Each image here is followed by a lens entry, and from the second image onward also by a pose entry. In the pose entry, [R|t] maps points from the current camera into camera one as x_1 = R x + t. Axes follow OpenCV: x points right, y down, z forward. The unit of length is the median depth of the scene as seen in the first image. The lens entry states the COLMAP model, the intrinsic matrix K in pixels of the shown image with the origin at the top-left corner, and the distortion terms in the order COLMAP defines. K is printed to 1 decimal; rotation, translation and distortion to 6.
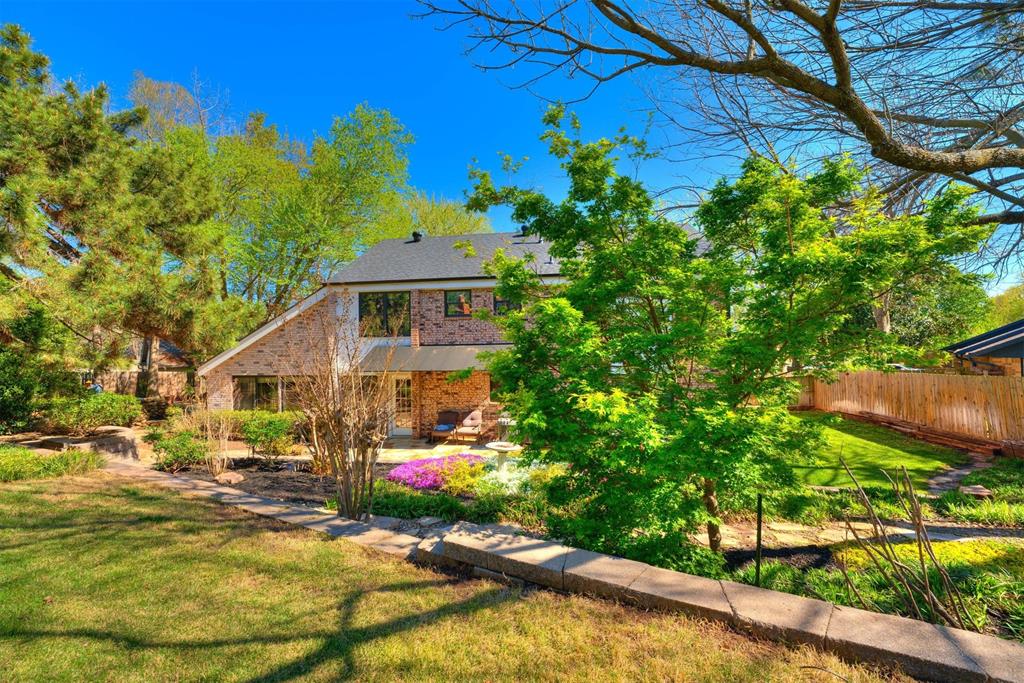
lens RADIAL K [[411.2, 0, 511.0], [0, 411.2, 343.5], [0, 0, 1]] dist [-0.023228, 0.000260]
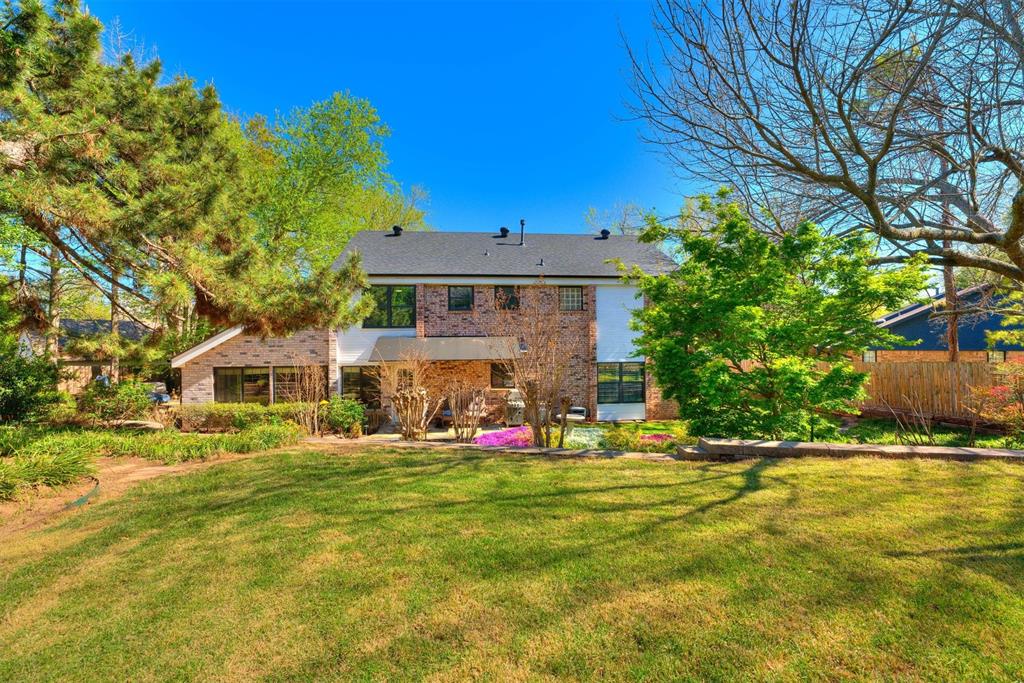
lens RADIAL K [[411.2, 0, 515.2], [0, 411.2, 344.4], [0, 0, 1]] dist [-0.023228, 0.000260]
pose [[0.971100, 0.004637, 0.238626, -0.249235], [-0.008411, 0.999855, 0.014801, 0.006868], [-0.238523, -0.016381, 0.970999, -0.086402]]
